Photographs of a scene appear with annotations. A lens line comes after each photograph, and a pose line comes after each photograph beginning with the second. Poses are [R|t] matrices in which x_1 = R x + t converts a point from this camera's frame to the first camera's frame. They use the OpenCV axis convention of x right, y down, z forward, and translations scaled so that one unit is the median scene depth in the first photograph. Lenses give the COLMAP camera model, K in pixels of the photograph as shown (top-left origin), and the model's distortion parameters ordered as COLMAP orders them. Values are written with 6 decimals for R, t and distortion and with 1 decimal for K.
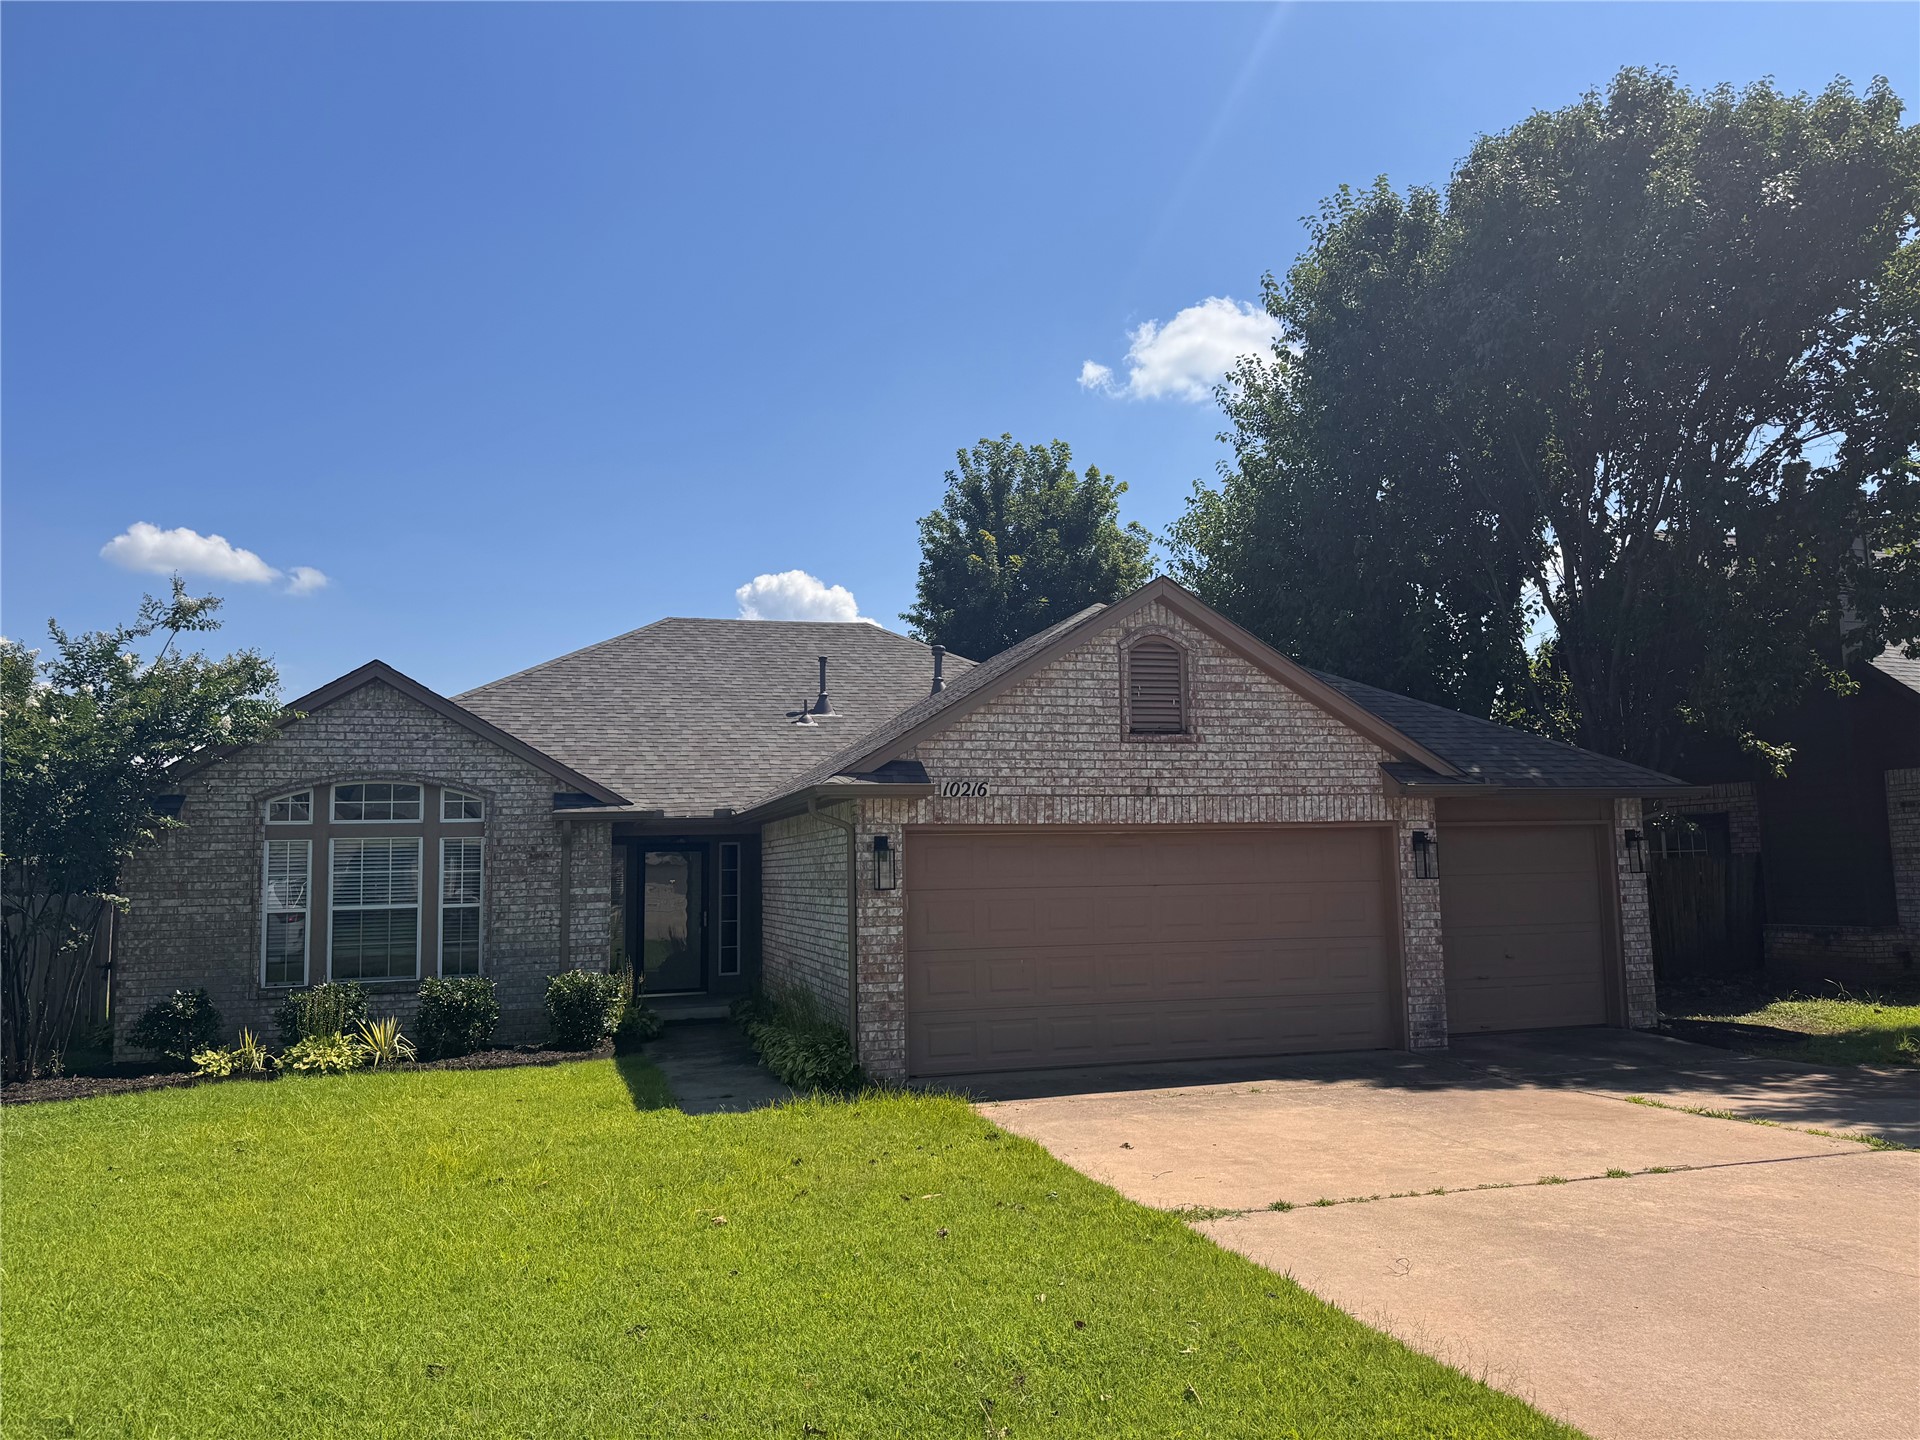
lens RADIAL K [[1339.9, 0, 1000.2], [0, 1339.9, 720.9], [0, 0, 1]] dist [0.125904, -0.210065]
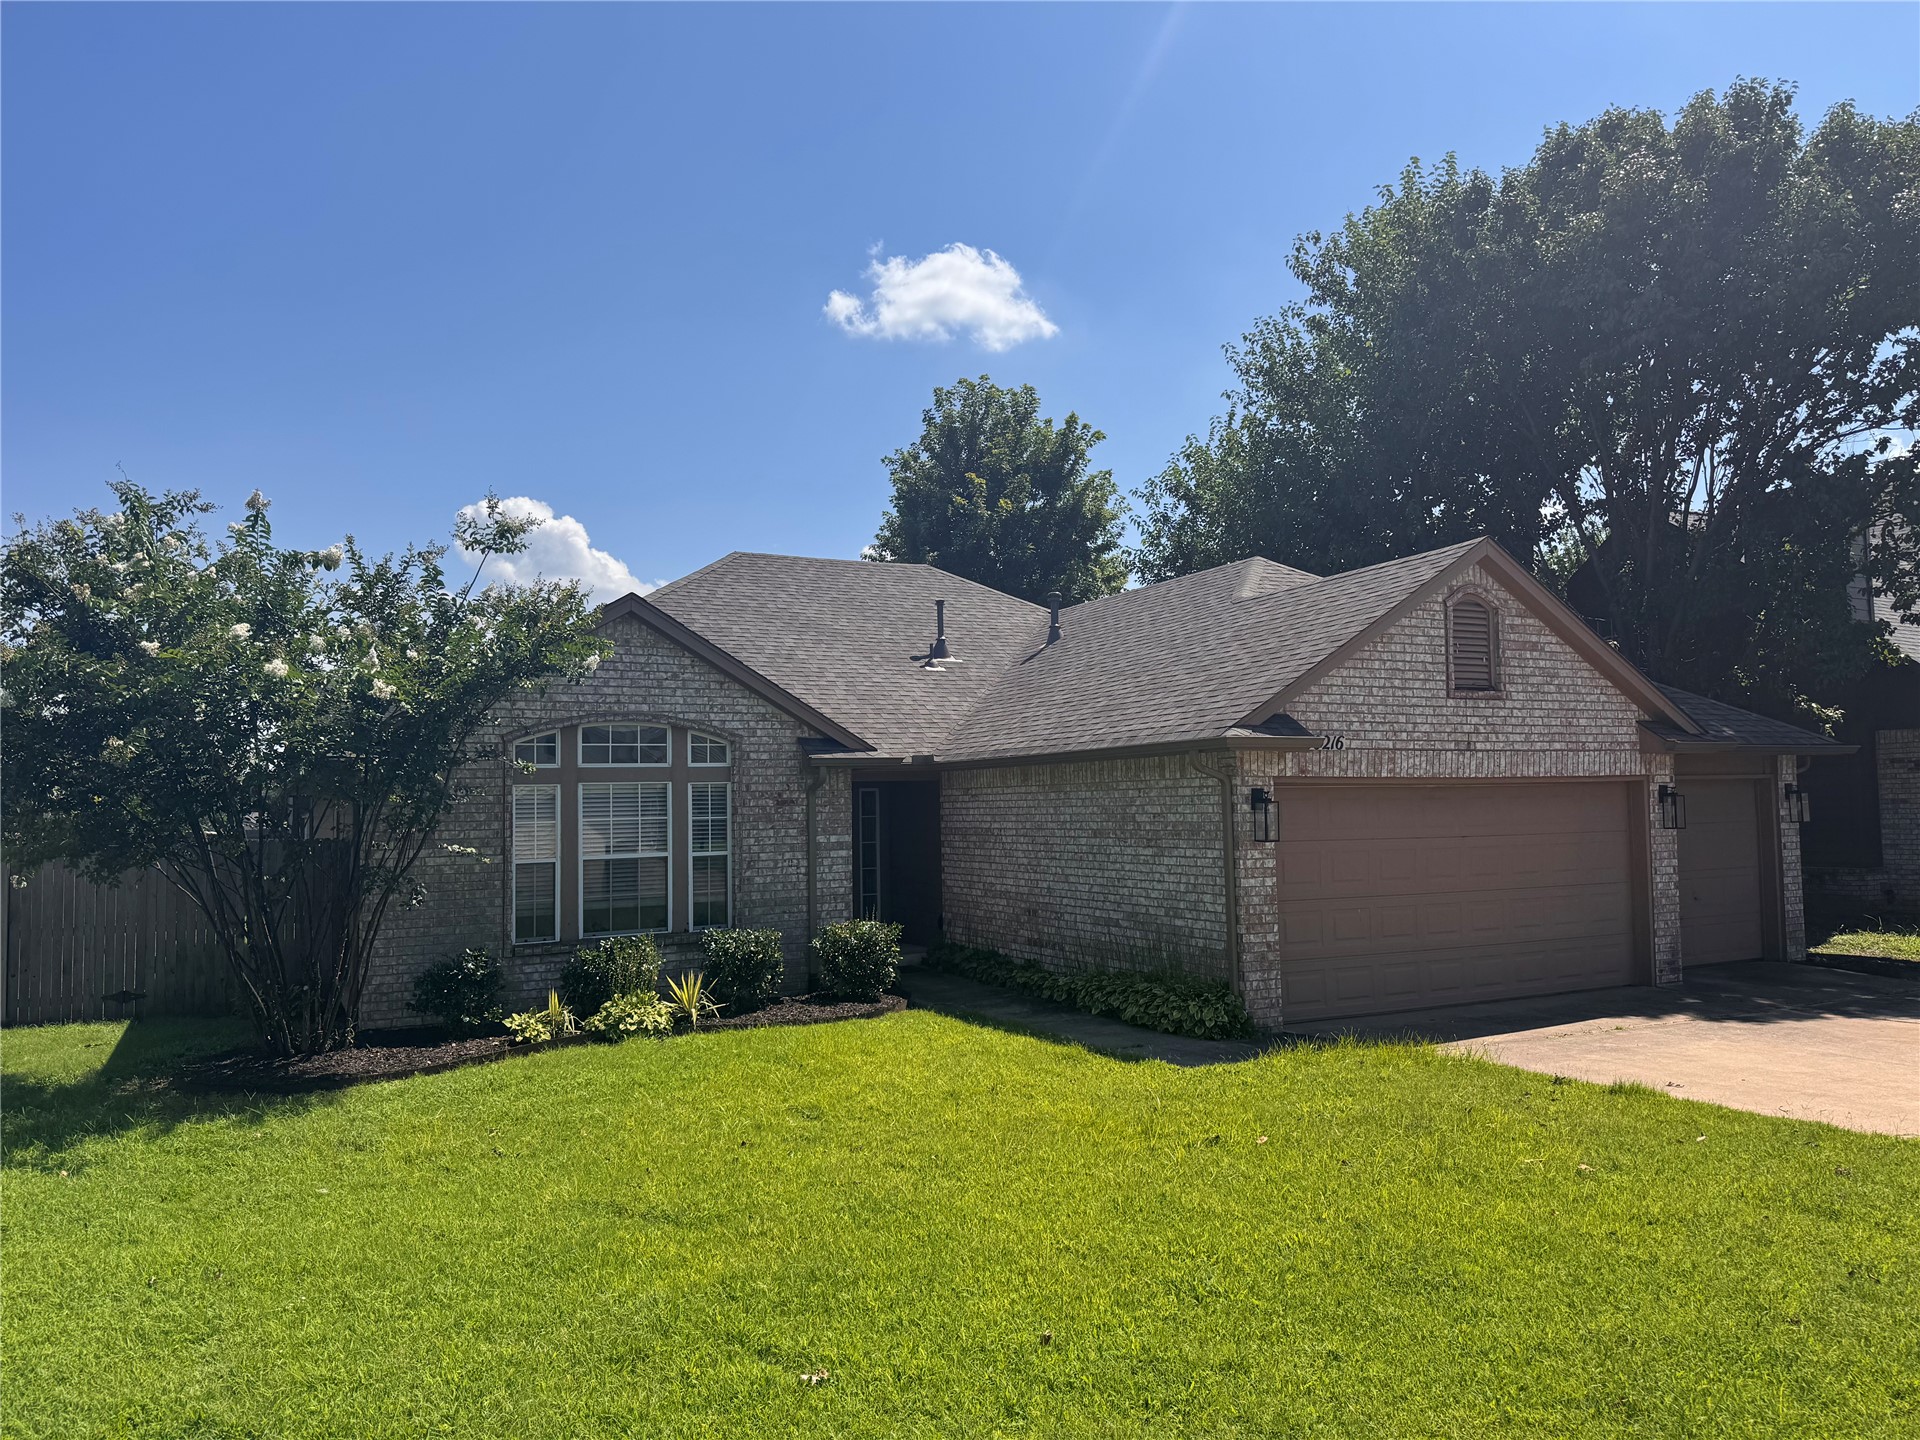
lens RADIAL K [[1325.8, 0, 957.9], [0, 1325.8, 724.8], [0, 0, 1]] dist [0.111139, -0.139380]
pose [[0.981130, 0.014748, 0.192786, -0.414415], [-0.023887, 0.998694, 0.045170, -0.000925], [-0.191868, -0.048923, 0.980201, 0.057407]]
